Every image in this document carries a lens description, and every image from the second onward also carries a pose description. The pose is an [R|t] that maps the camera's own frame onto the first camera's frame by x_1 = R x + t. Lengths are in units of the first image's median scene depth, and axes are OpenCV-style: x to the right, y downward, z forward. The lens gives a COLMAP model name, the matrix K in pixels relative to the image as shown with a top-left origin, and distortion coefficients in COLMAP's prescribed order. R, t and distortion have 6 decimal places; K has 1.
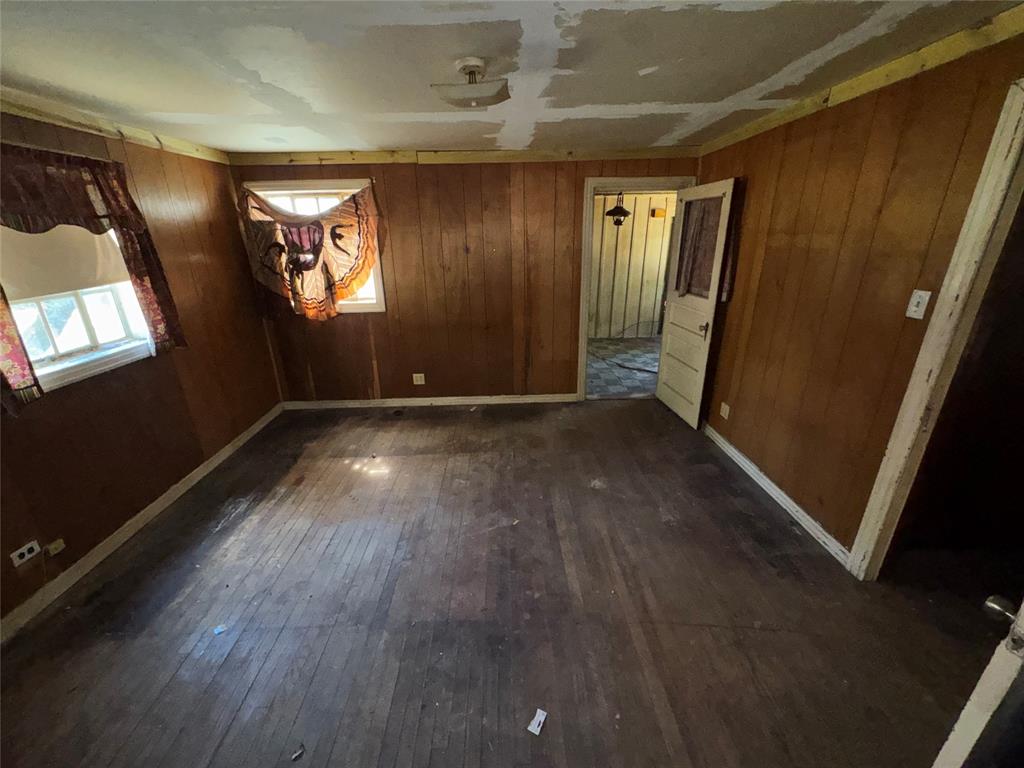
lens RADIAL K [[409.9, 0, 510.2], [0, 409.9, 384.0], [0, 0, 1]] dist [-0.004528, -0.000295]
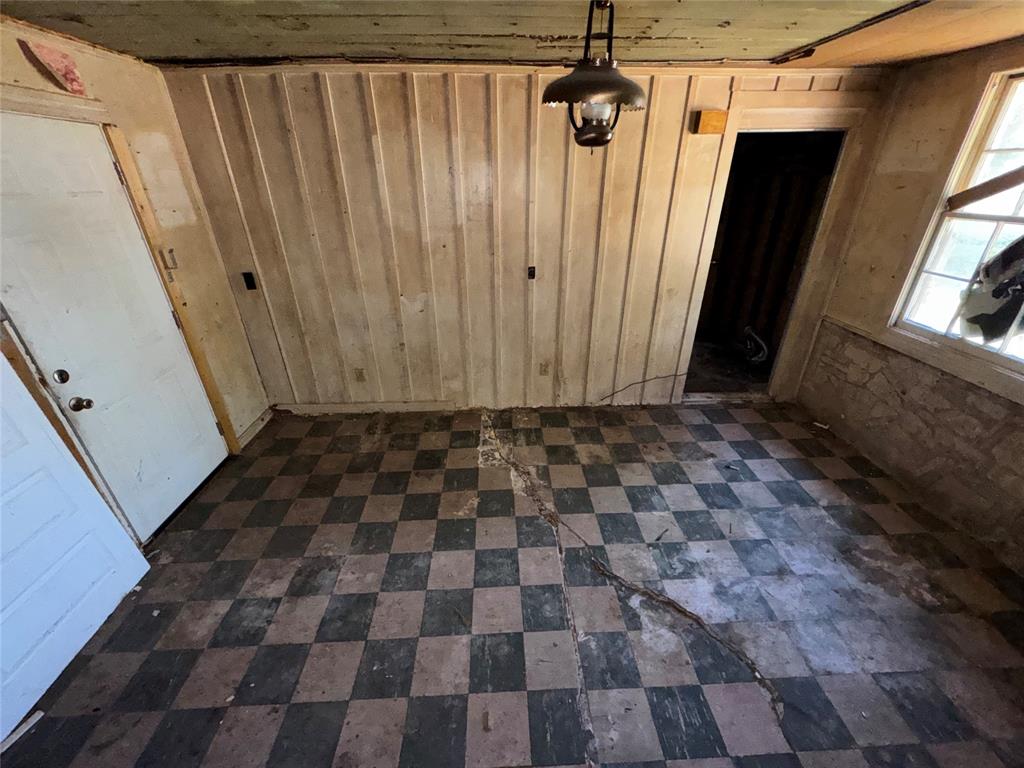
lens RADIAL K [[409.9, 0, 512.1], [0, 409.9, 384.0], [0, 0, 1]] dist [-0.004528, -0.000295]
pose [[0.999922, -0.004055, 0.011828, 0.277252], [0.002596, 0.992665, 0.120872, -0.354873], [-0.012231, -0.120832, 0.992598, 0.957860]]
